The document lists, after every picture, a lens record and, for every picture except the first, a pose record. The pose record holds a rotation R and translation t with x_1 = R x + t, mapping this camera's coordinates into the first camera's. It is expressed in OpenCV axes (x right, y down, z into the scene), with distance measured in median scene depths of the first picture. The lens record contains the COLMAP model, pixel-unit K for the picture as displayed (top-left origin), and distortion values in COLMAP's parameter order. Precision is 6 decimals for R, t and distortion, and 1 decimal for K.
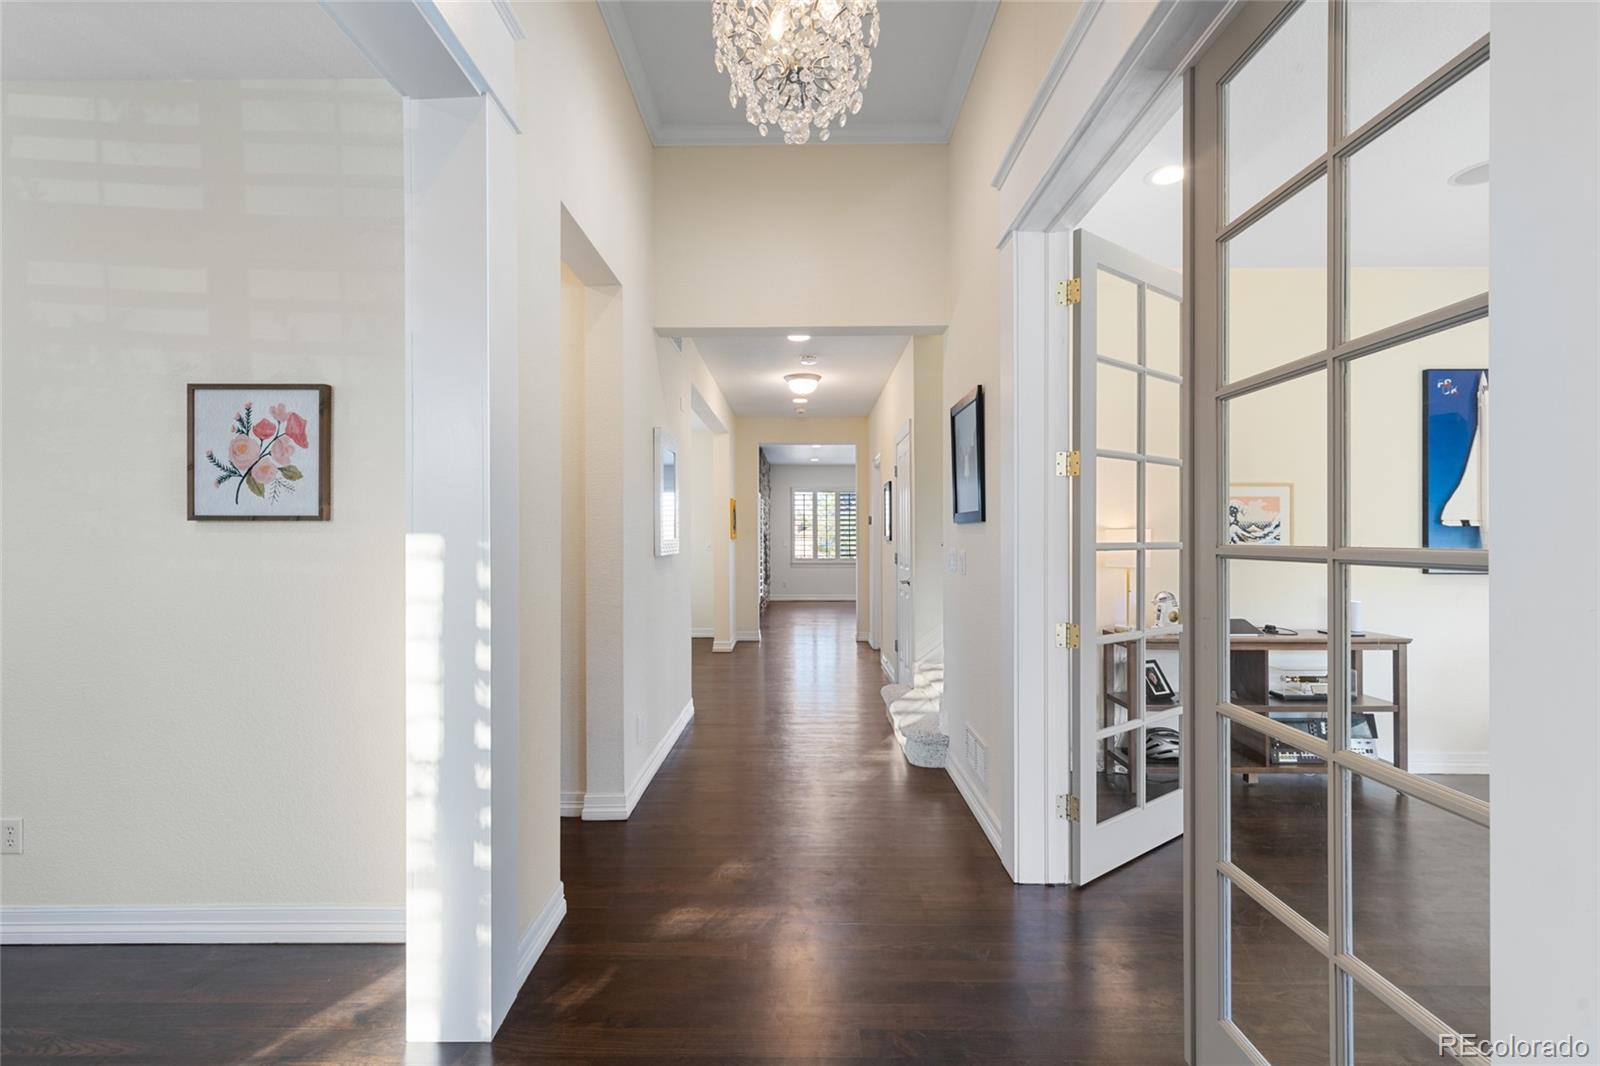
lens RADIAL K [[728.3, 0, 798.7], [0, 728.3, 531.3], [0, 0, 1]] dist [0.002538, 0.000066]
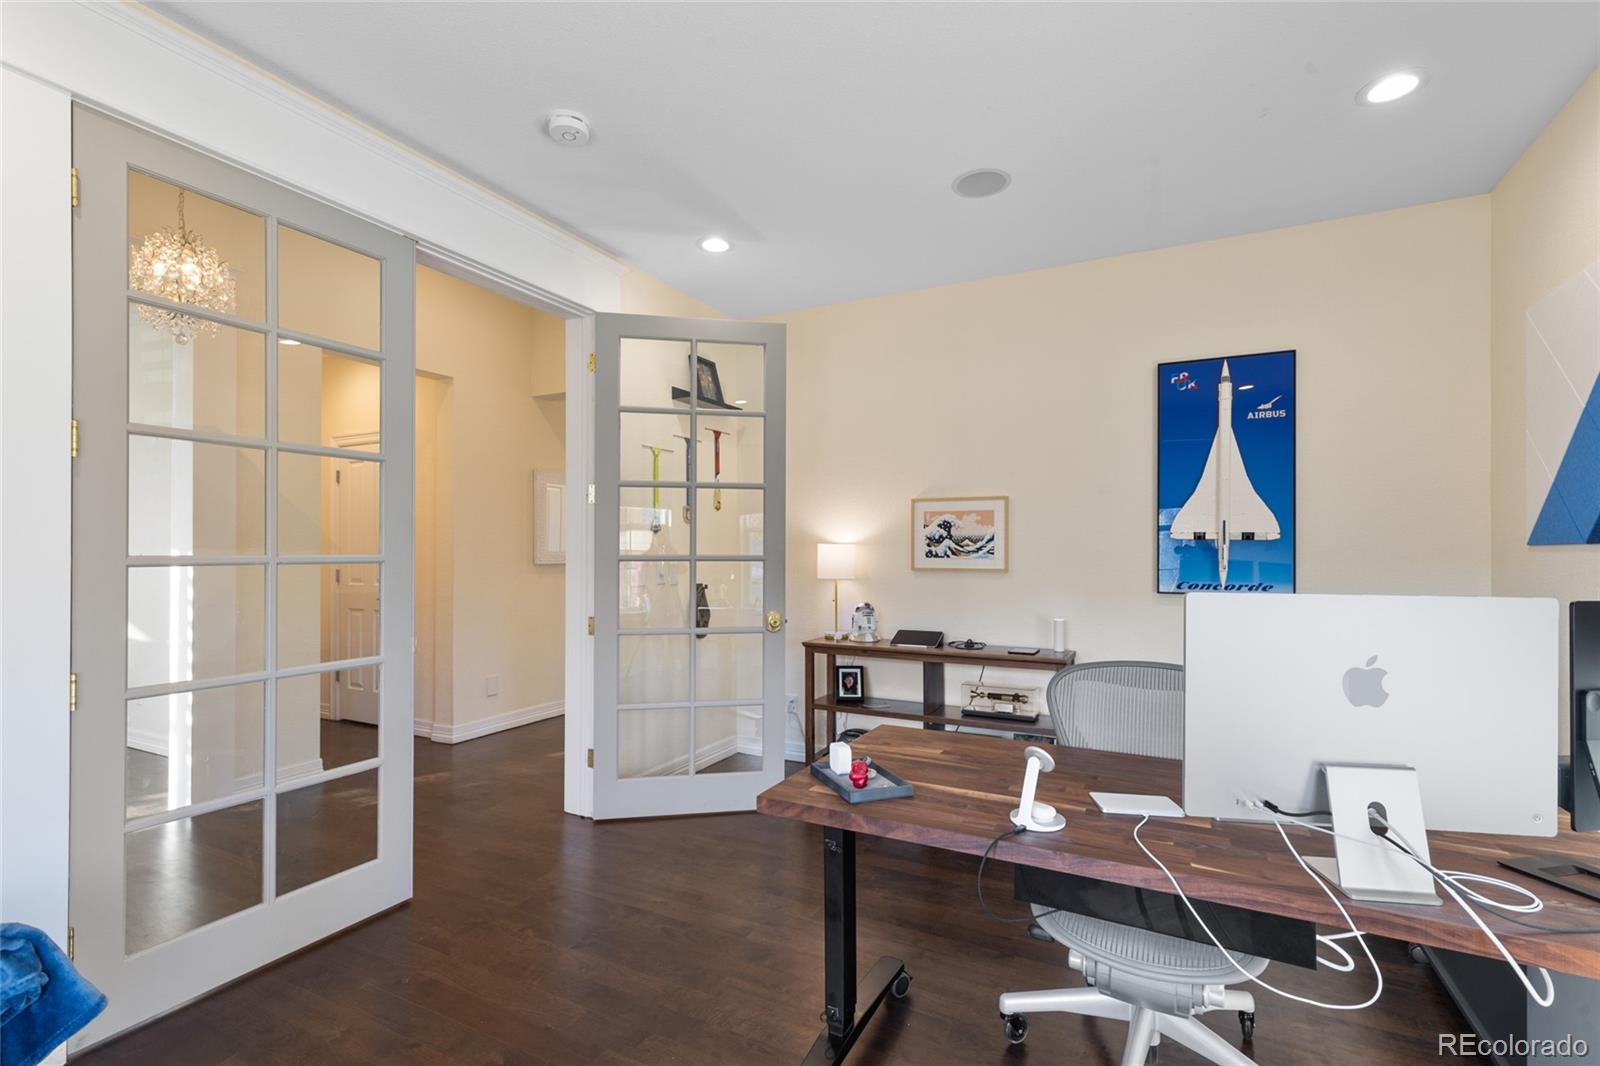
lens RADIAL K [[728.3, 0, 789.2], [0, 728.3, 544.0], [0, 0, 1]] dist [0.002538, 0.000066]
pose [[0.892681, -0.000446, -0.450690, 0.857086], [0.003376, 0.999978, 0.005696, -0.008439], [0.450677, -0.006606, 0.892663, 0.000183]]
